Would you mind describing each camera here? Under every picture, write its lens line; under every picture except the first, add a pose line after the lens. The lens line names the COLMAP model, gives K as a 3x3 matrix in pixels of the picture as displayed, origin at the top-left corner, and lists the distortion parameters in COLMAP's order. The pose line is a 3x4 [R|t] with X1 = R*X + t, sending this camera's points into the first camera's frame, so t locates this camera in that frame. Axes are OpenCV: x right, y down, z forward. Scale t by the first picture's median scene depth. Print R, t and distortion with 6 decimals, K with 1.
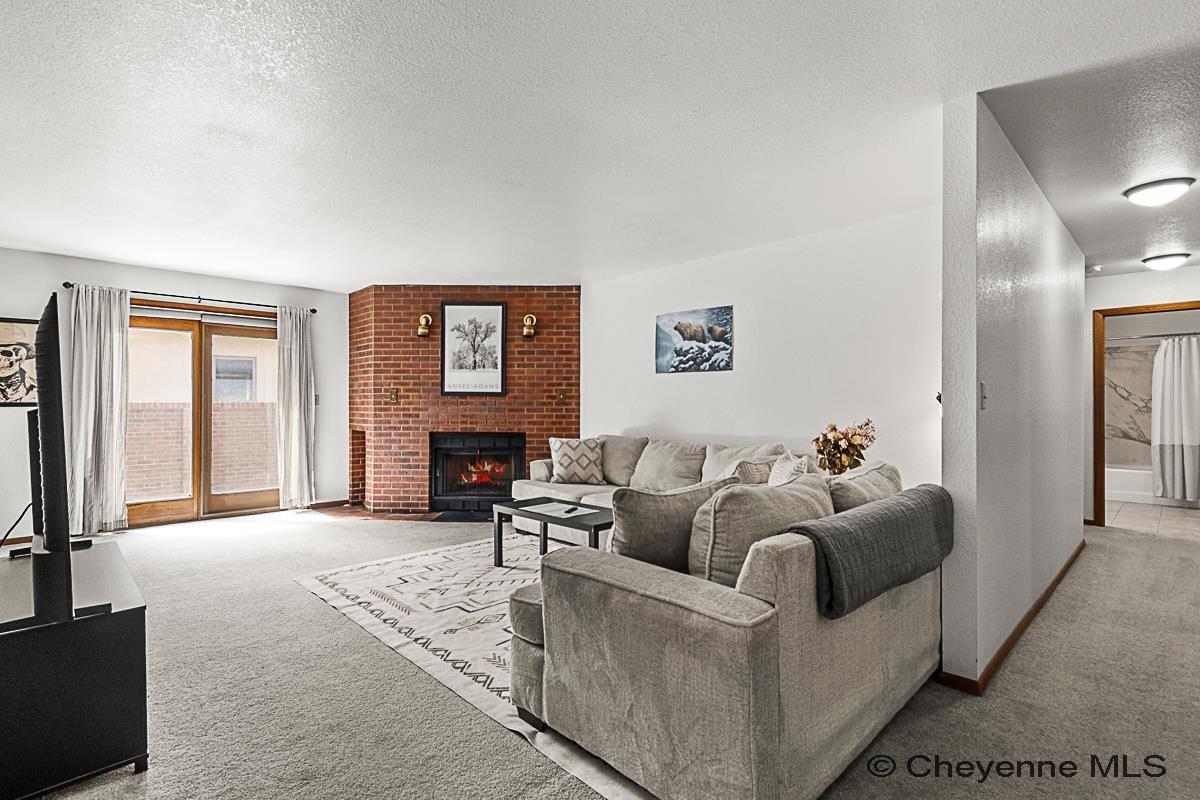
lens RADIAL K [[573.9, 0, 607.8], [0, 573.9, 402.7], [0, 0, 1]] dist [0.013748, -0.000033]
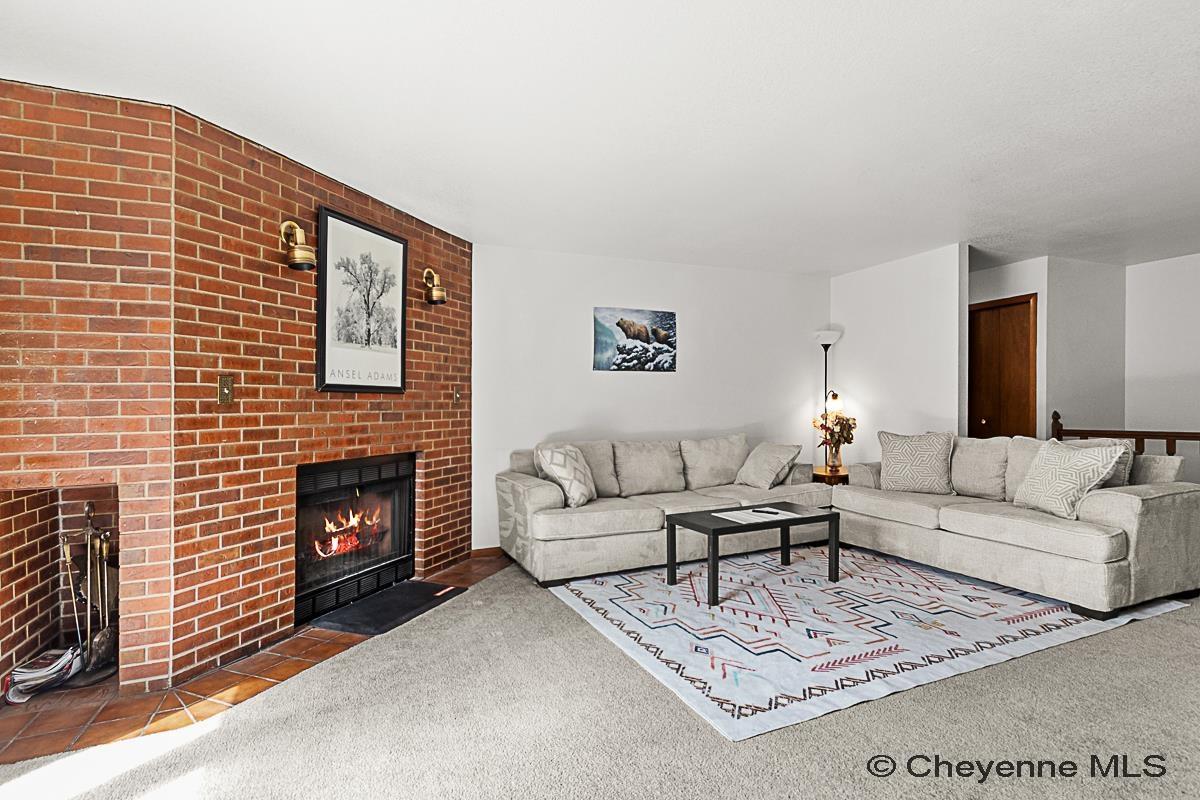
lens RADIAL K [[573.9, 0, 607.8], [0, 573.9, 402.7], [0, 0, 1]] dist [0.013748, -0.000033]
pose [[0.348070, -0.004331, 0.937459, -0.790775], [0.012793, 0.999918, -0.000130, 0.001199], [-0.937381, 0.012038, 0.348097, 0.684357]]
